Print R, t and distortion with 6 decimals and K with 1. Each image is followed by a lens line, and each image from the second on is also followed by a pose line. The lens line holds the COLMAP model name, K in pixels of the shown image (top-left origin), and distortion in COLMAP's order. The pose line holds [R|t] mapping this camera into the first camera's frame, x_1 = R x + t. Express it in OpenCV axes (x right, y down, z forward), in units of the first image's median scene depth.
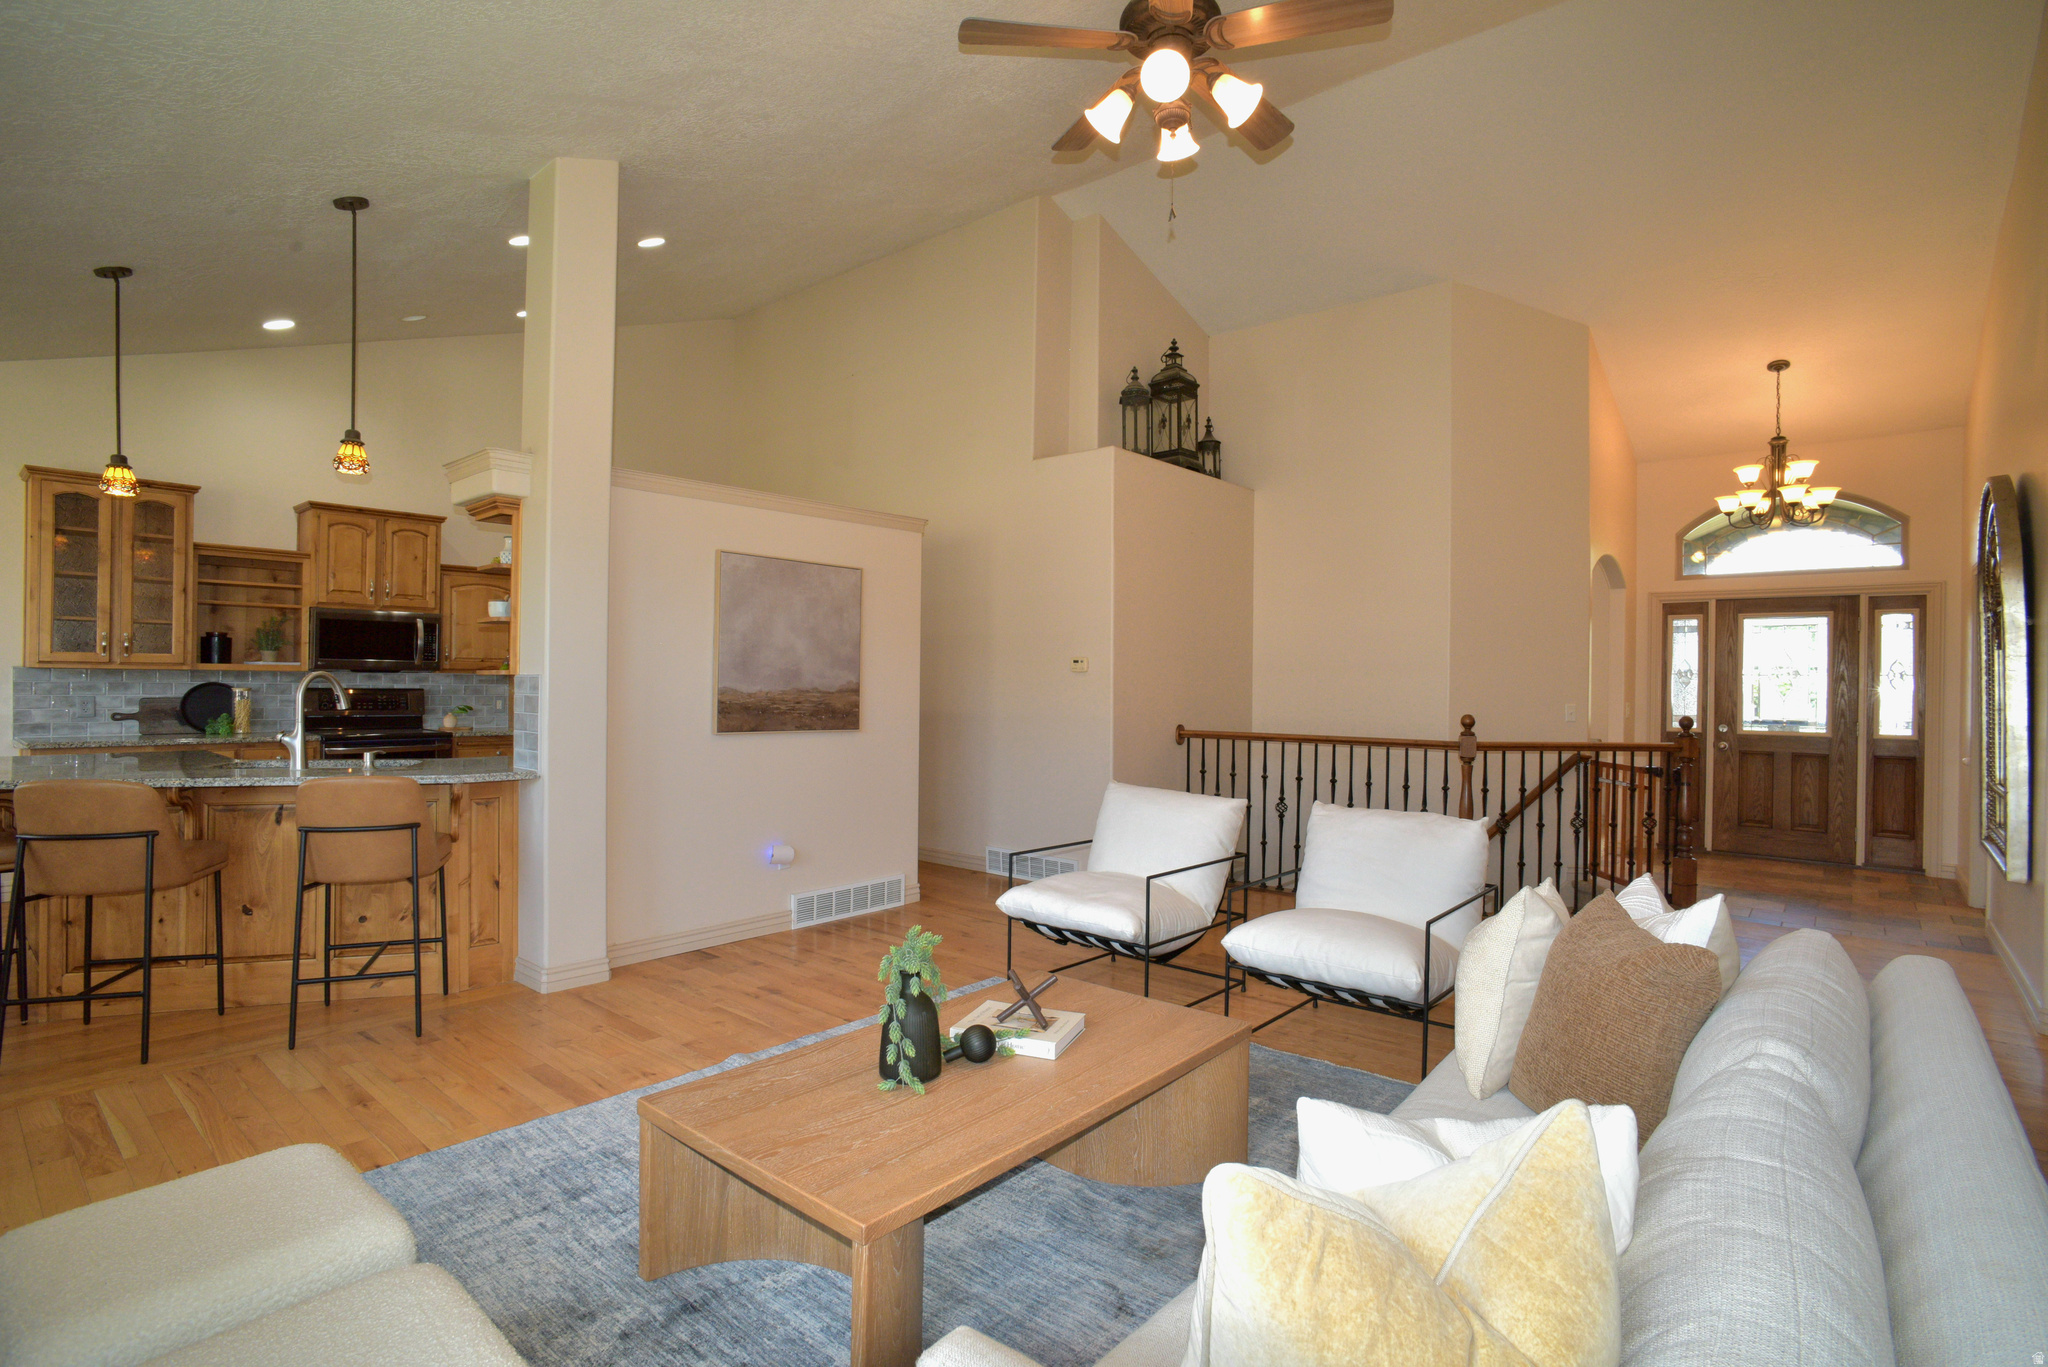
lens RADIAL K [[994.6, 0, 1047.9], [0, 994.6, 682.4], [0, 0, 1]] dist [-0.053795, 0.024423]
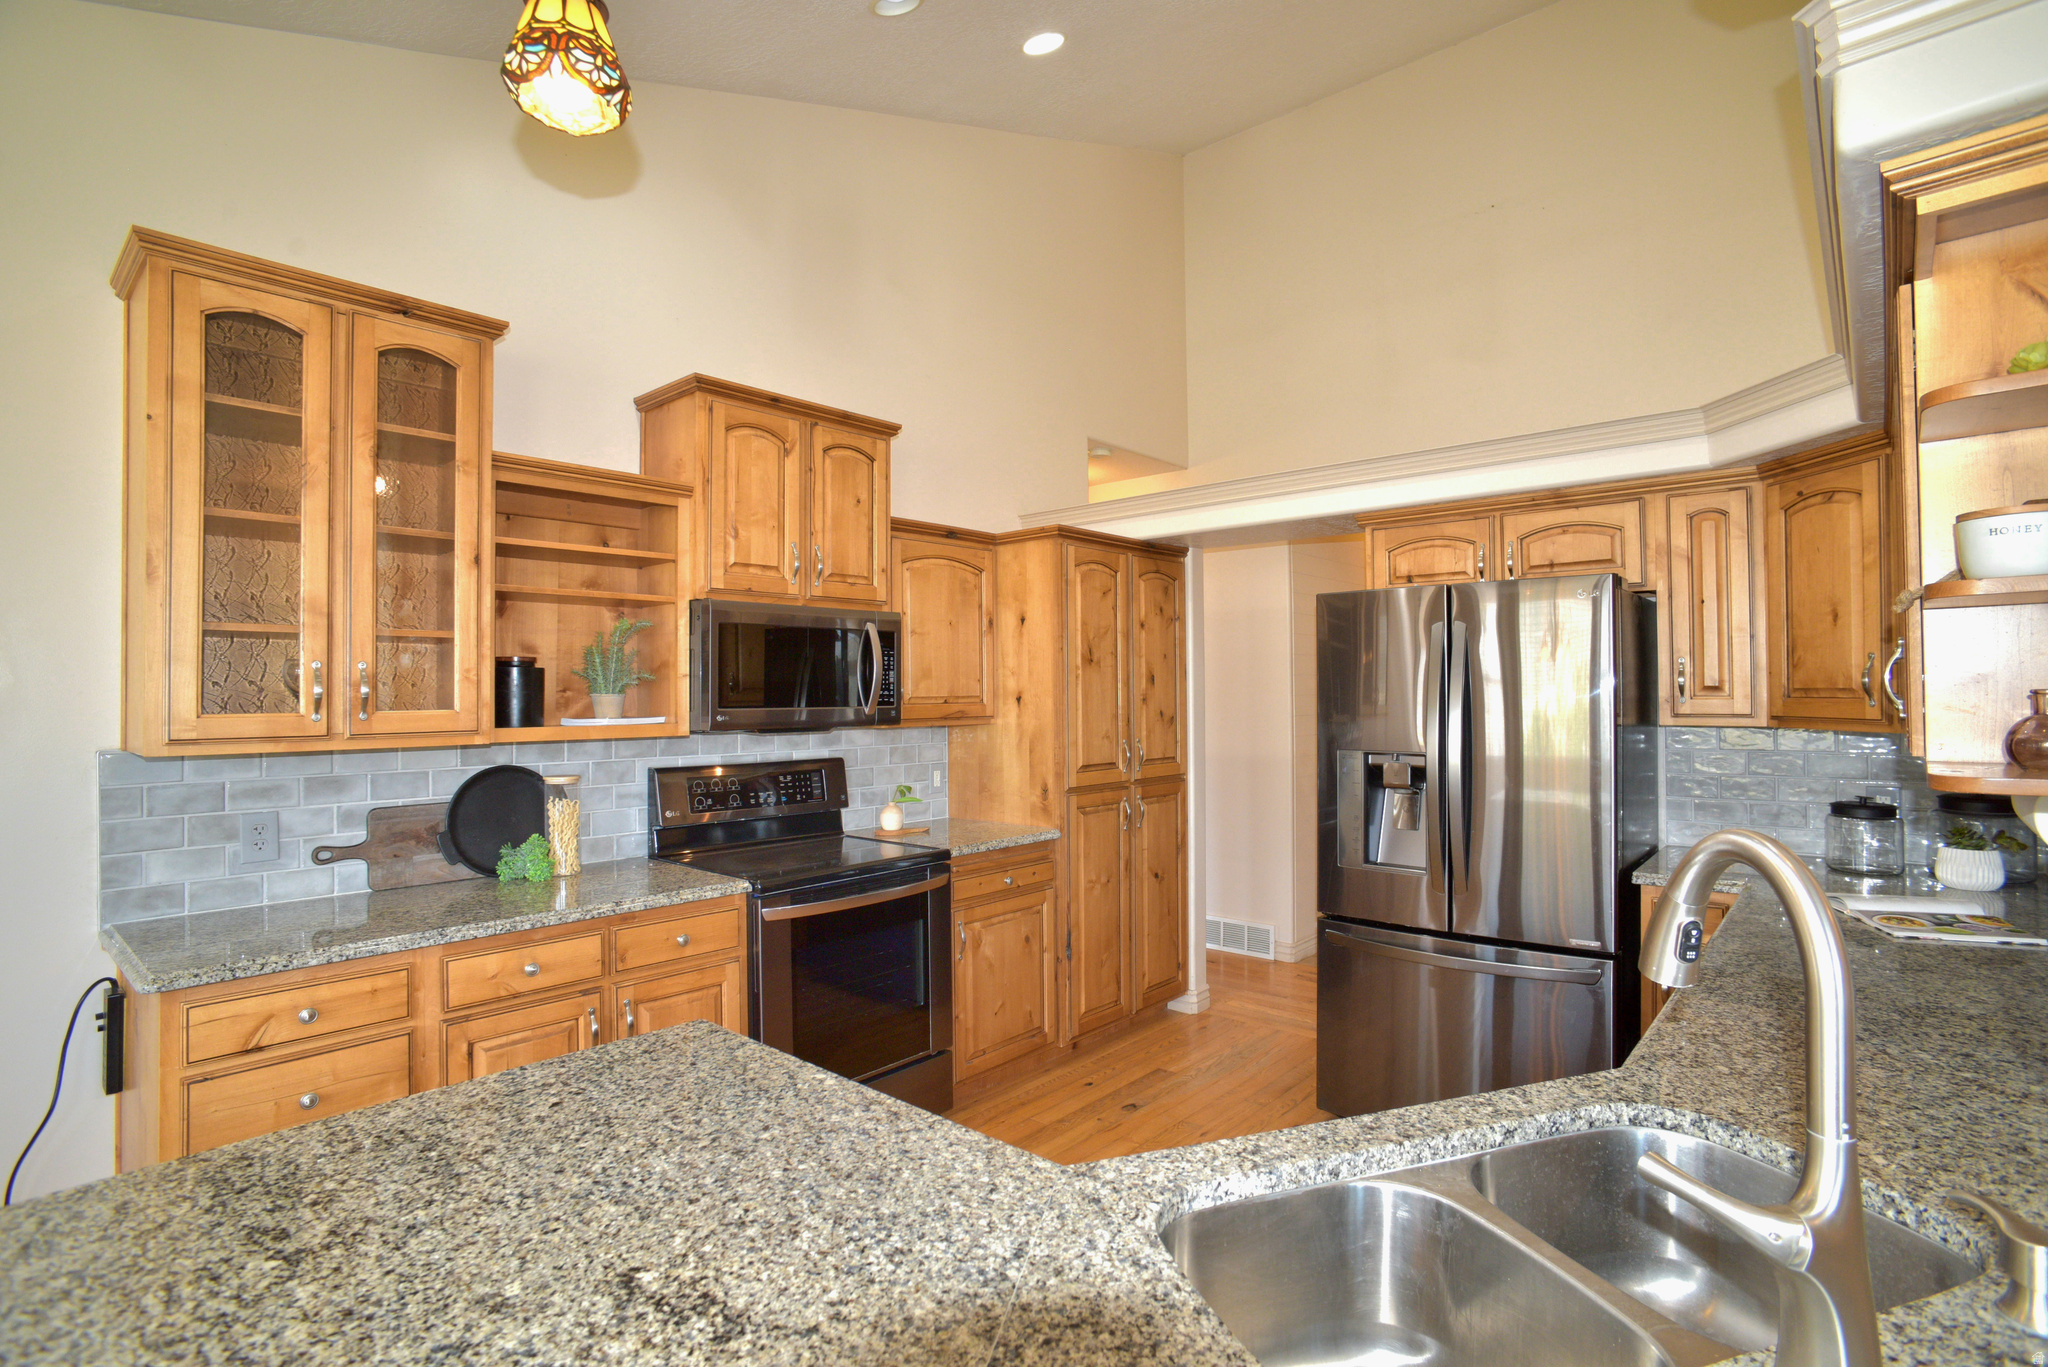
lens RADIAL K [[994.6, 0, 1047.9], [0, 994.6, 682.4], [0, 0, 1]] dist [-0.053795, 0.024423]
pose [[0.999716, -0.022166, -0.008773, -0.610563], [0.022072, 0.999699, -0.010673, -0.029505], [0.009007, 0.010477, 0.999905, 0.544995]]
